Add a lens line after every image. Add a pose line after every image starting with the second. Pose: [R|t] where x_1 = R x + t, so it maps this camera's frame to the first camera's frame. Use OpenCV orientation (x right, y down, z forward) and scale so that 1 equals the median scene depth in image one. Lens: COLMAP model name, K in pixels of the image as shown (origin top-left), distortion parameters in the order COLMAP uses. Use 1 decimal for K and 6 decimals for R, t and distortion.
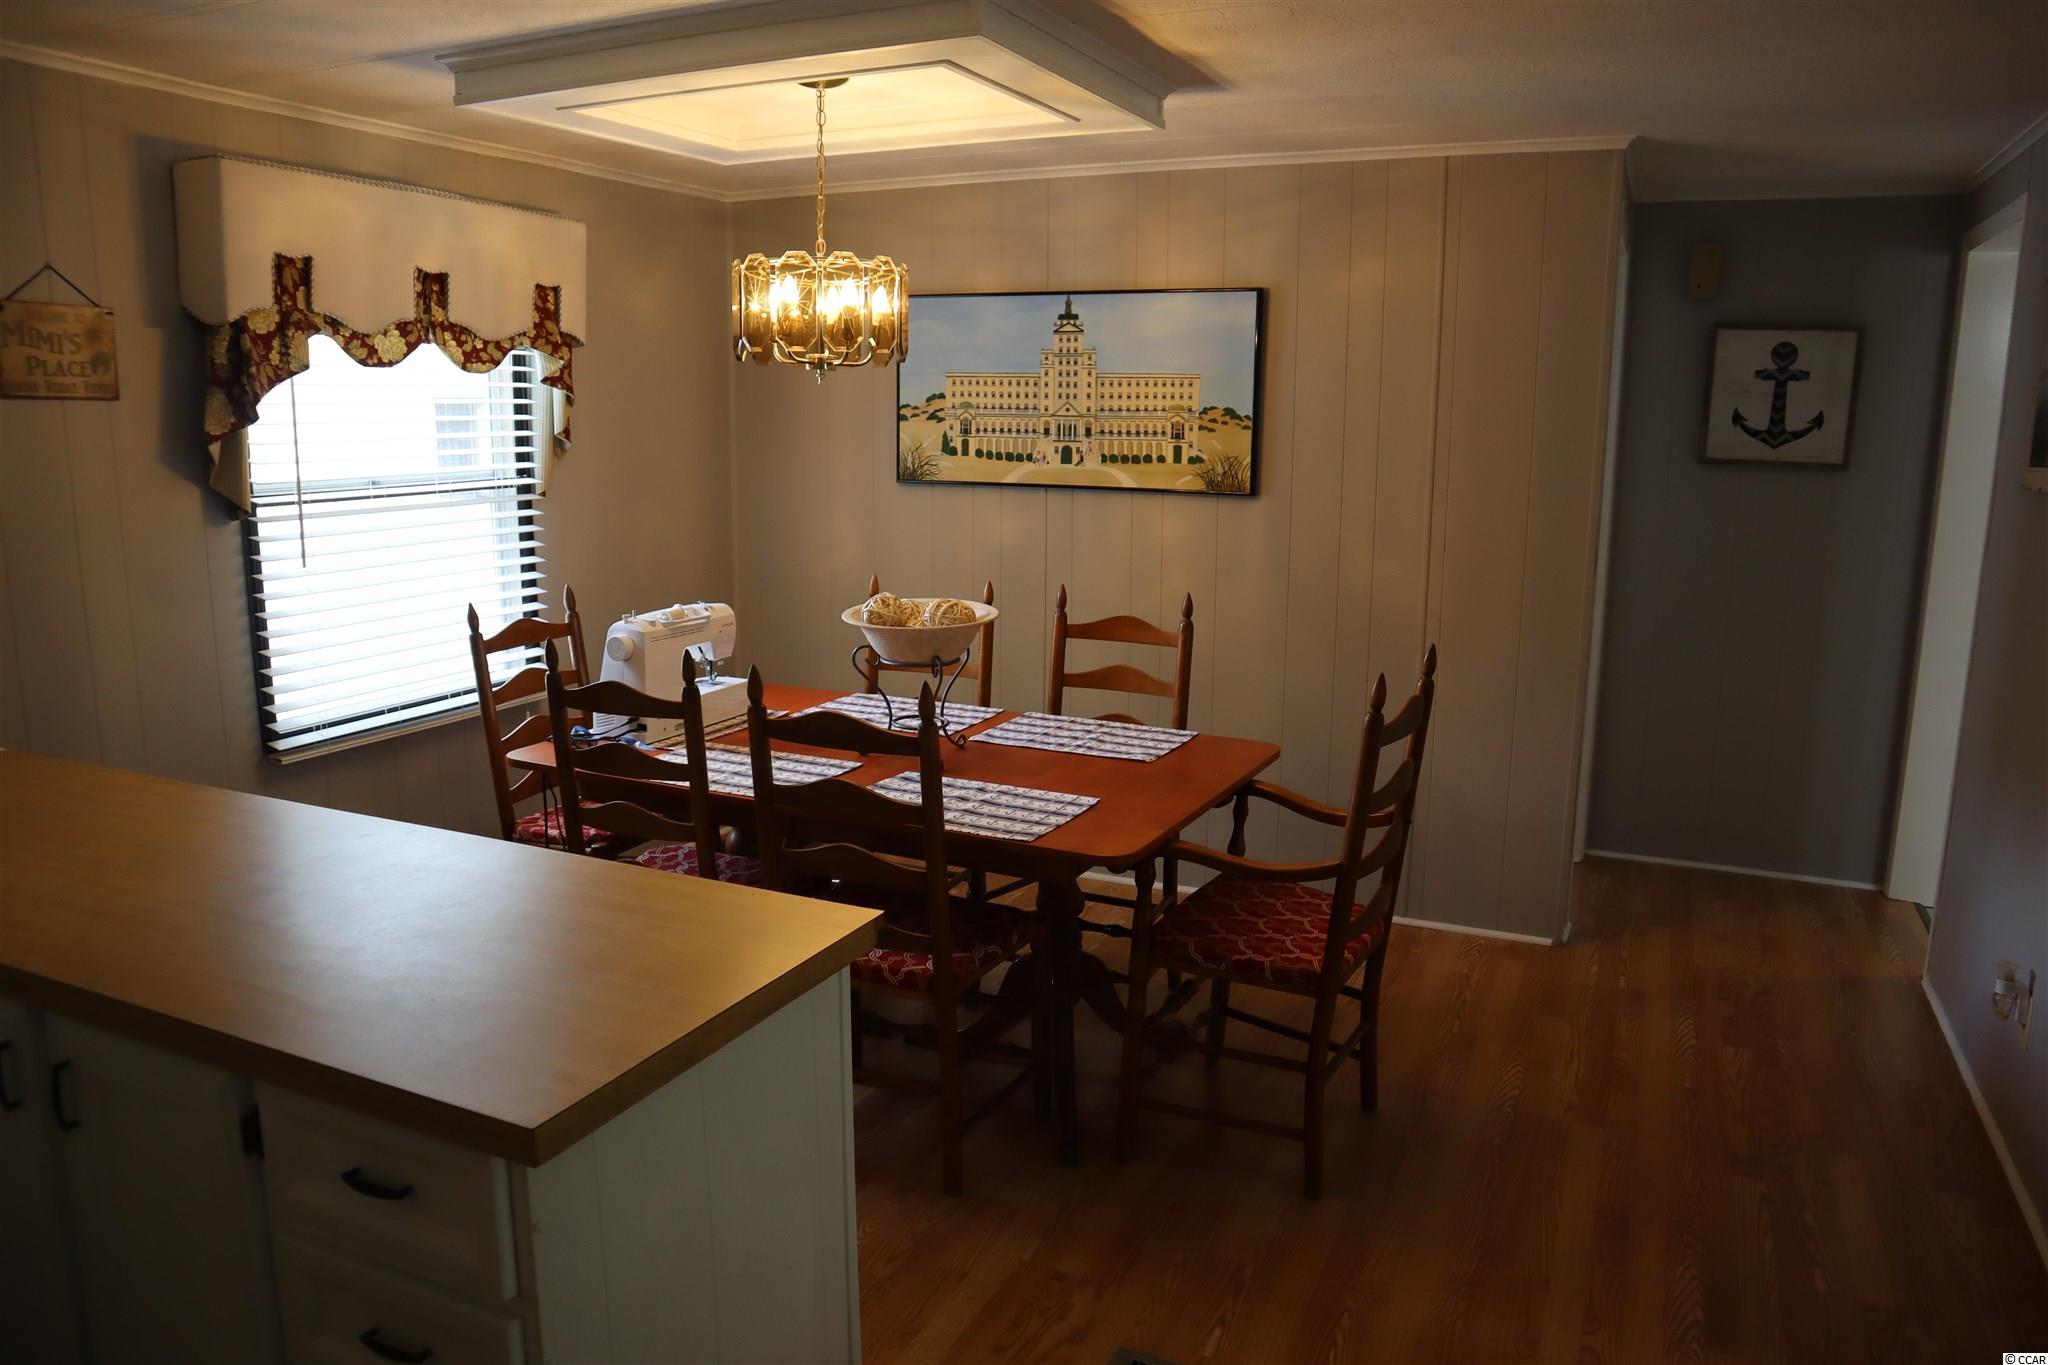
lens RADIAL K [[1424.5, 0, 1021.7], [0, 1424.5, 679.6], [0, 0, 1]] dist [-0.124376, 0.080250]
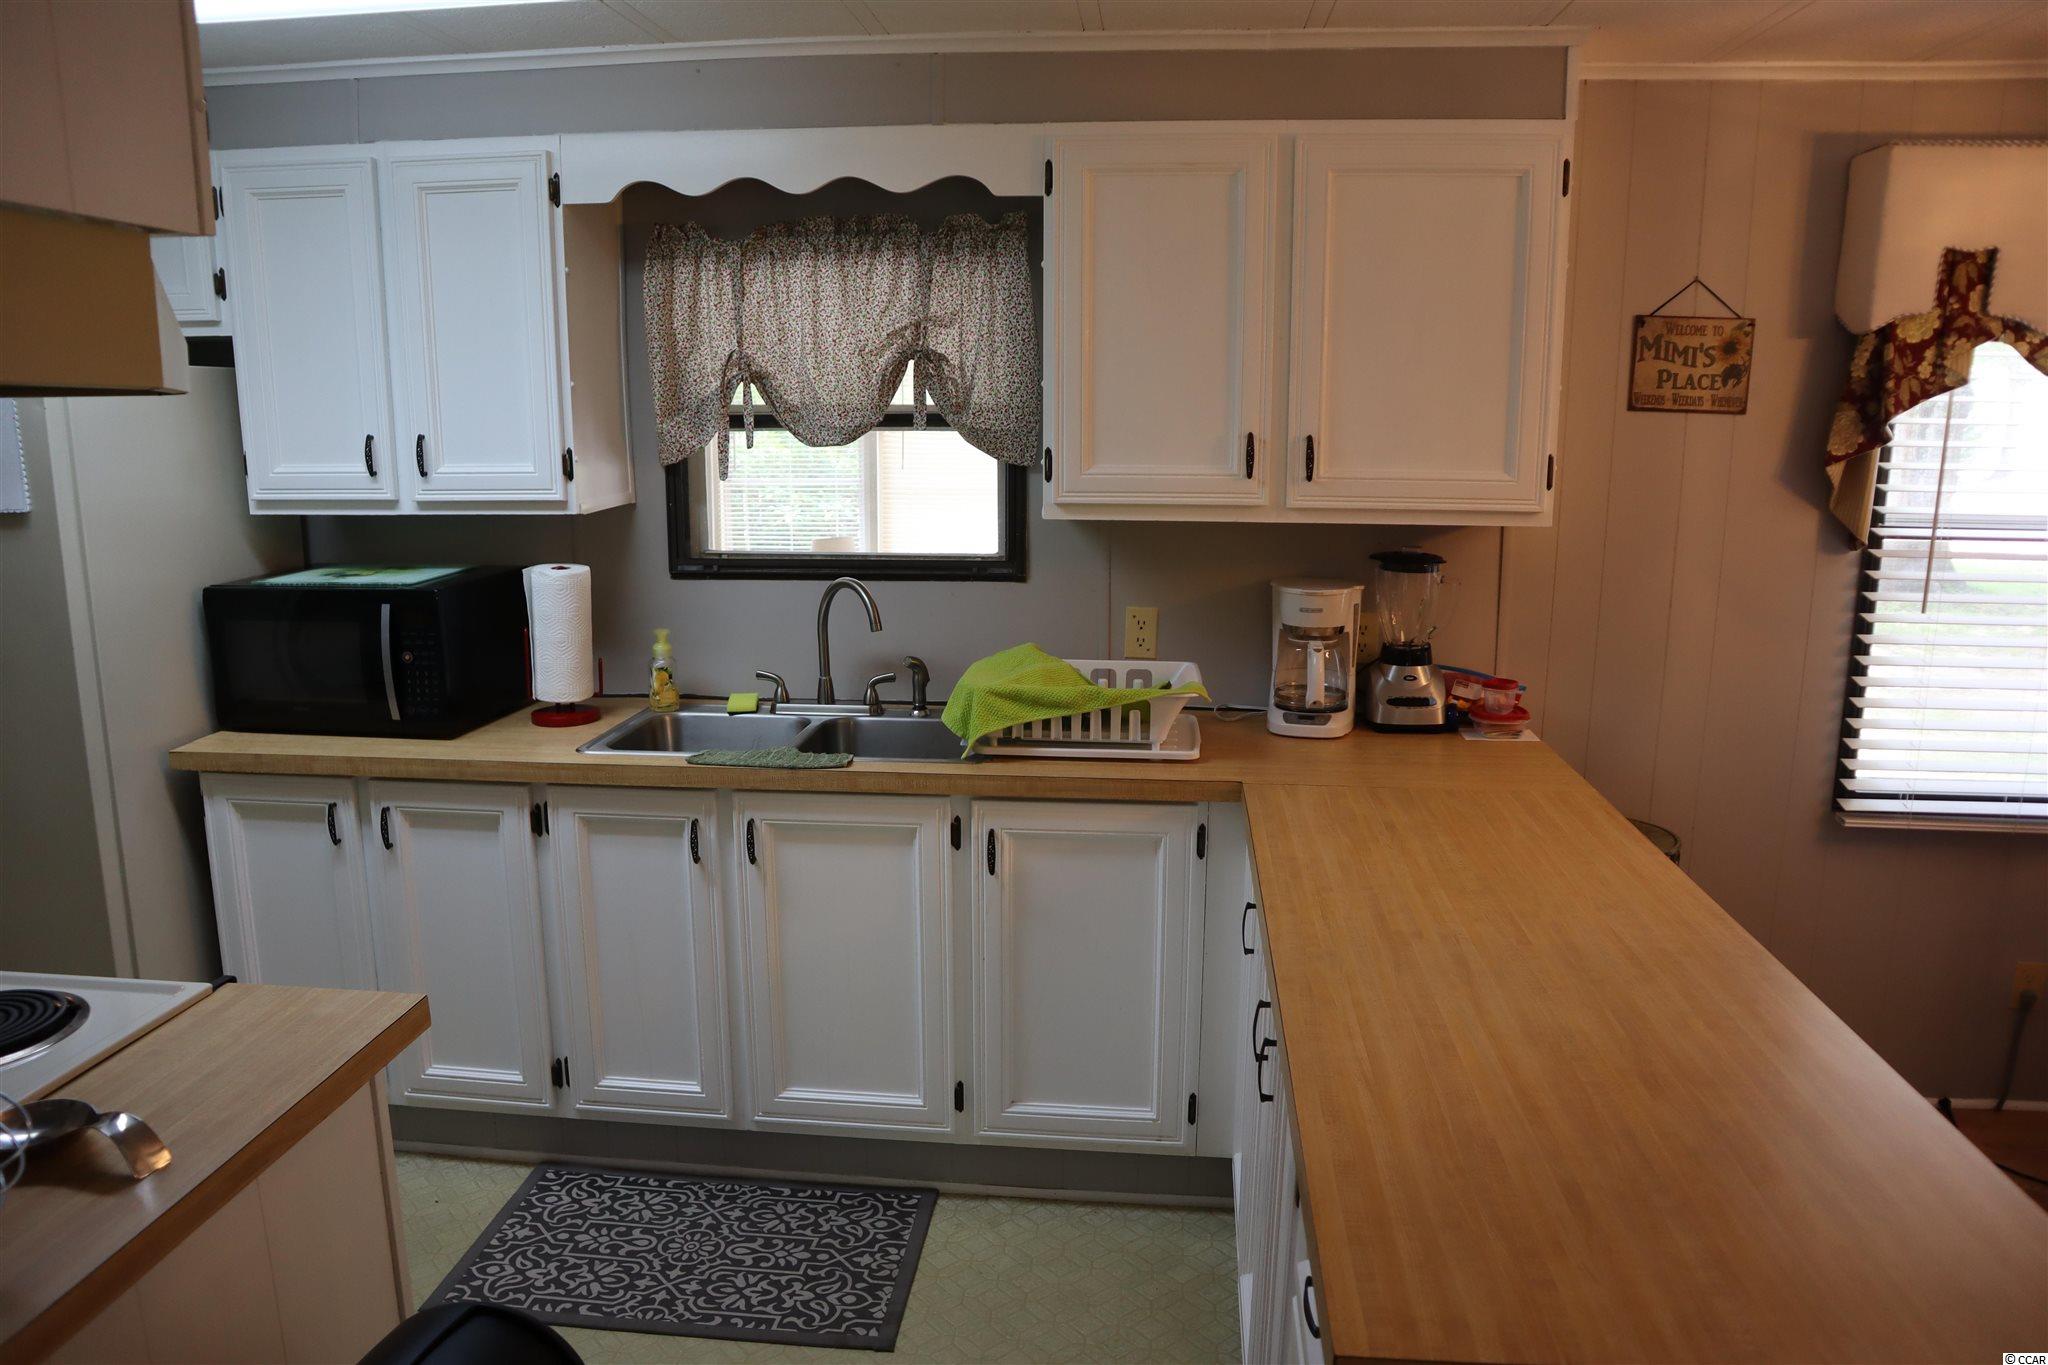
lens RADIAL K [[1424.5, 0, 1021.7], [0, 1424.5, 679.6], [0, 0, 1]] dist [-0.124376, 0.080250]
pose [[0.320849, 0.180944, -0.929685, 0.095122], [-0.181879, 0.975084, 0.127011, -0.043538], [0.929503, 0.128339, 0.345765, 0.174887]]
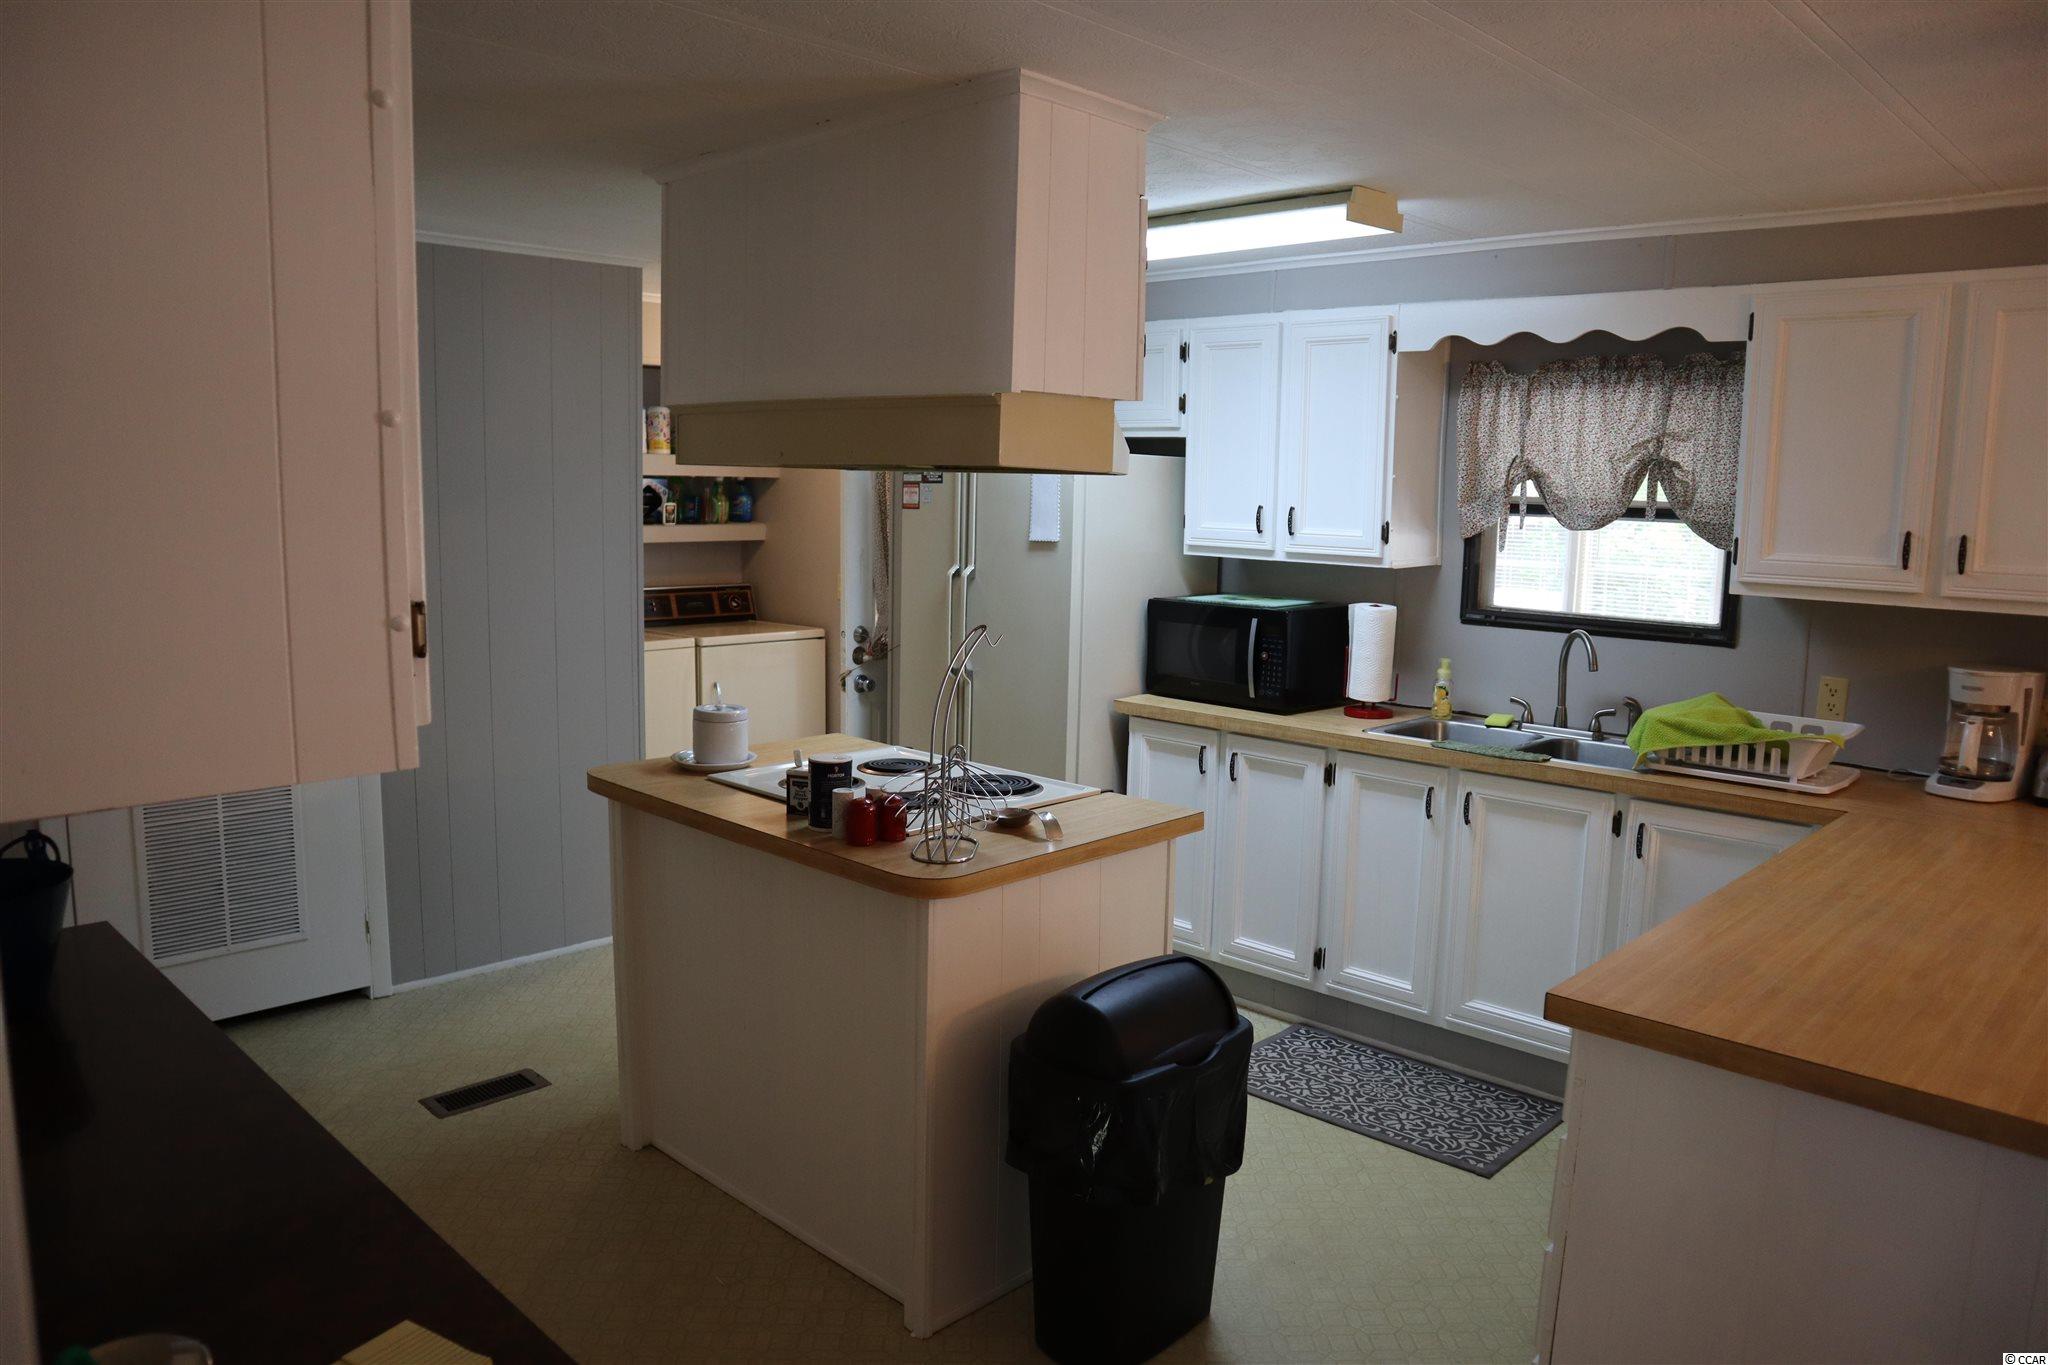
lens RADIAL K [[1424.5, 0, 1021.7], [0, 1424.5, 679.6], [0, 0, 1]] dist [-0.124376, 0.080250]
pose [[-0.330724, 0.119676, -0.936109, 0.424886], [-0.202674, 0.959775, 0.194306, -0.062273], [0.921708, 0.253986, -0.293165, 0.288721]]
